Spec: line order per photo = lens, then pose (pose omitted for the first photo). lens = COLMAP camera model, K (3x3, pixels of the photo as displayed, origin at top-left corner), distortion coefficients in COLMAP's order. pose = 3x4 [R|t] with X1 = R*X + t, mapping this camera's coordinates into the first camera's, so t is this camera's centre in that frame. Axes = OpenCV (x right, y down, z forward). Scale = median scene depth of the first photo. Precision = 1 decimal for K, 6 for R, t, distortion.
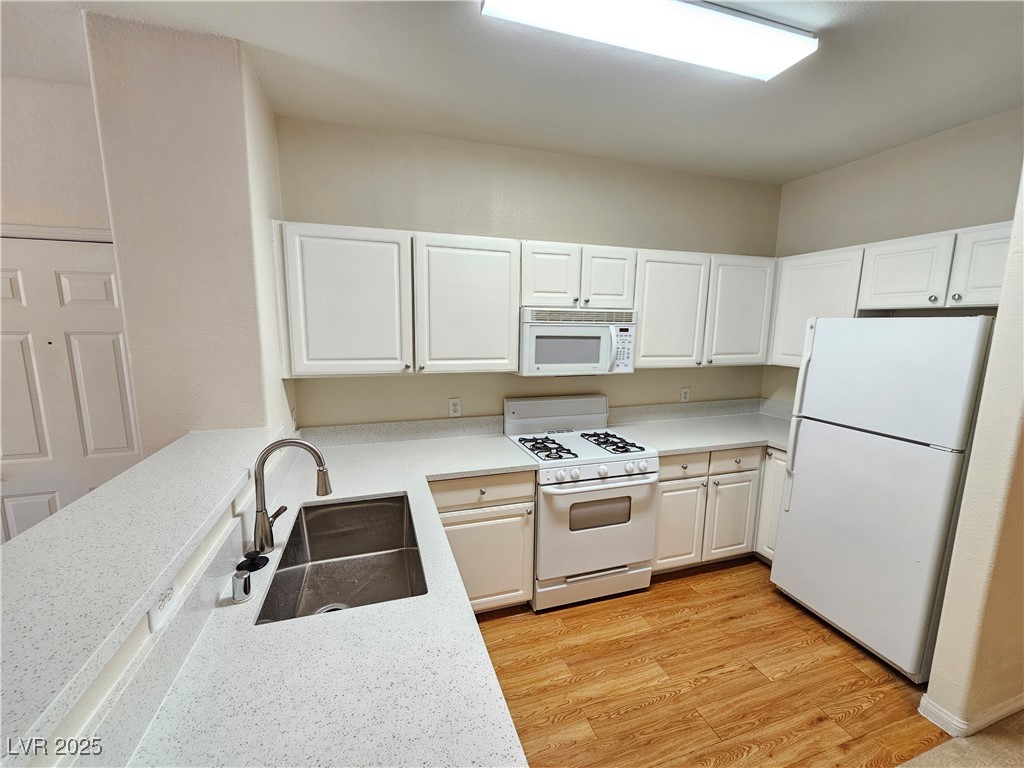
lens RADIAL K [[420.3, 0, 508.3], [0, 420.3, 390.2], [0, 0, 1]] dist [-0.001073, 0.000118]
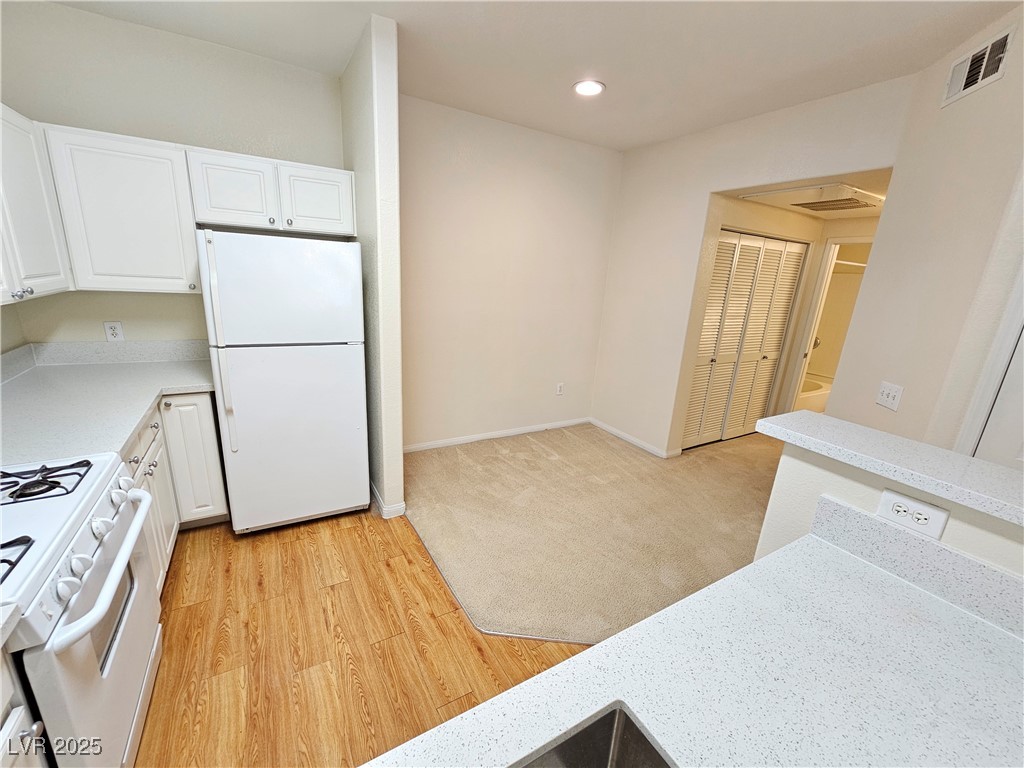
lens RADIAL K [[420.3, 0, 508.3], [0, 420.3, 390.2], [0, 0, 1]] dist [-0.001073, 0.000118]
pose [[-0.217512, -0.286848, 0.932956, -0.286622], [0.090554, 0.945788, 0.311906, -0.071347], [-0.971848, 0.152326, -0.179745, 0.575622]]
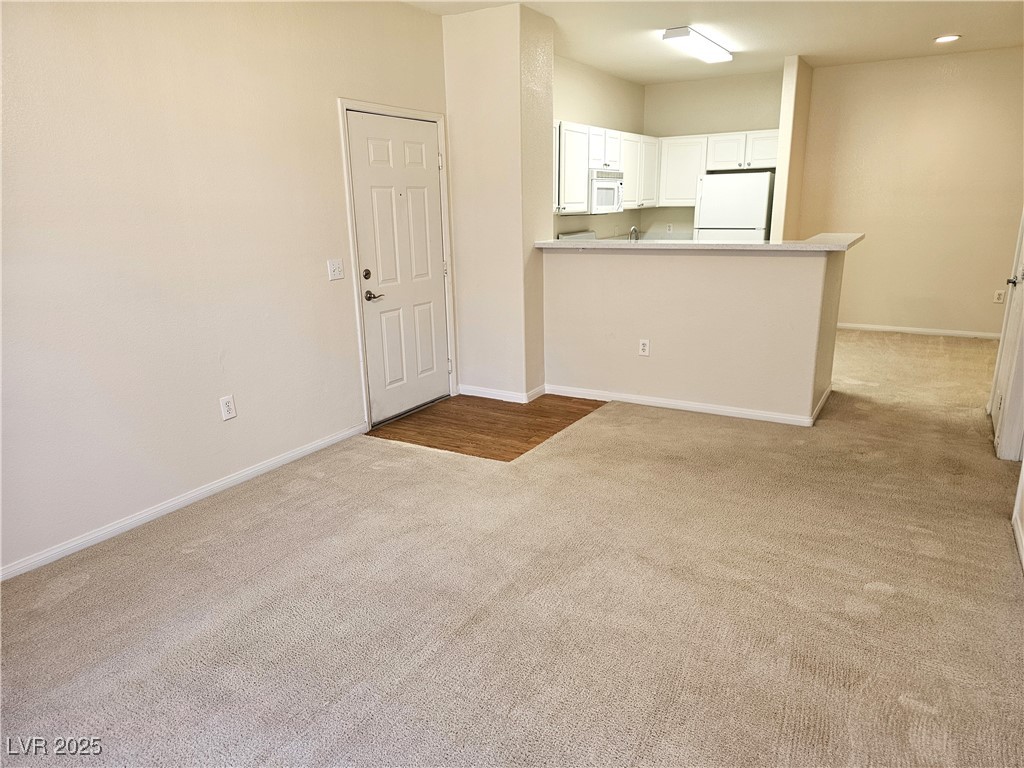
lens RADIAL K [[686.5, 0, 515.4], [0, 686.5, 387.0], [0, 0, 1]] dist [0.054542, -0.046624]
pose [[0.746942, -0.197466, 0.634890, -2.013965], [0.127225, 0.979684, 0.155026, 0.172198], [-0.652604, -0.035022, 0.756889, -0.838360]]
